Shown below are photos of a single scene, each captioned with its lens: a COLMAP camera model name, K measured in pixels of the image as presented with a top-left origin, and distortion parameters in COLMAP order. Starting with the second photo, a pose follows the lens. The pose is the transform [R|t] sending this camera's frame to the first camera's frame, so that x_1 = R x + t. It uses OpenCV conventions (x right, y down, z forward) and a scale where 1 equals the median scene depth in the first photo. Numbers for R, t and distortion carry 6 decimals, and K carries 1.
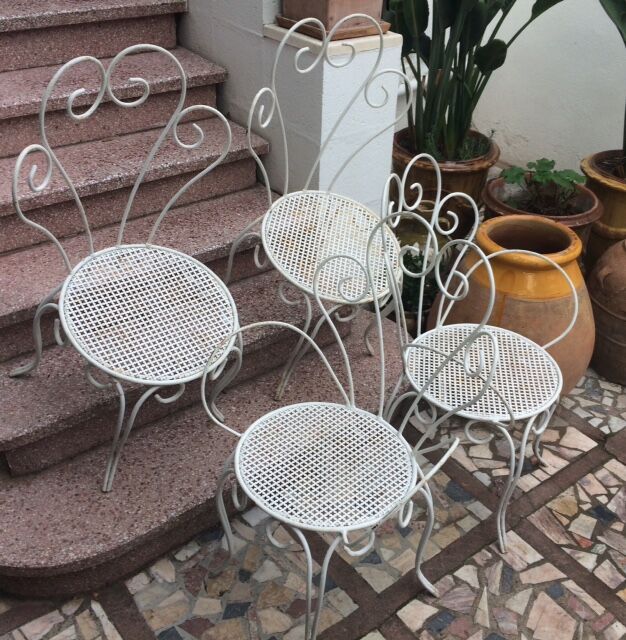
lens RADIAL K [[740.2, 0, 327.7], [0, 740.2, 309.8], [0, 0, 1]] dist [0.064772, -0.042440]
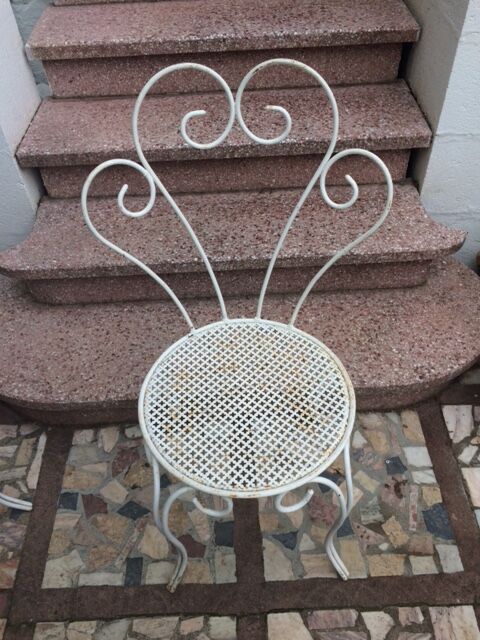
lens RADIAL K [[549.5, 0, 240.0], [0, 549.5, 320.0], [0, 0, 1]] dist [0.089294, -0.130210]
pose [[0.801845, 0.388579, -0.453928, 0.184313], [-0.270469, 0.913422, 0.304150, -0.074825], [0.532814, -0.121108, 0.837522, 0.394536]]
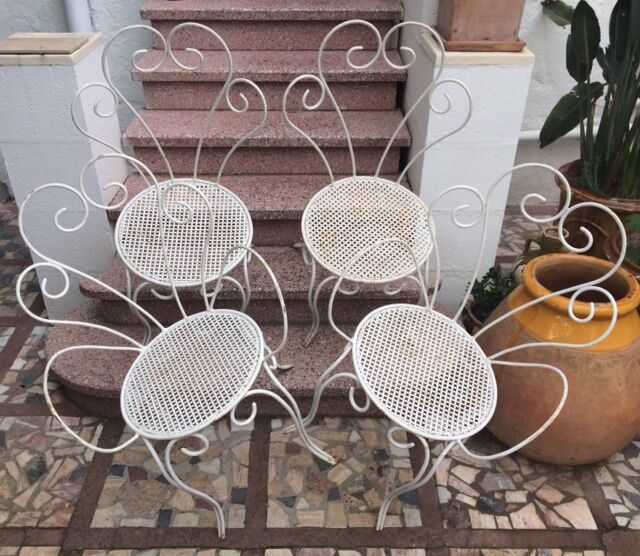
lens RADIAL K [[644.2, 0, 320.0], [0, 644.2, 278.0], [0, 0, 1]] dist [0.045630, -0.027212]
pose [[0.792096, 0.299724, -0.531741, 0.445695], [-0.313360, 0.947258, 0.067147, -0.053802], [0.523822, 0.113439, 0.844241, 0.148458]]
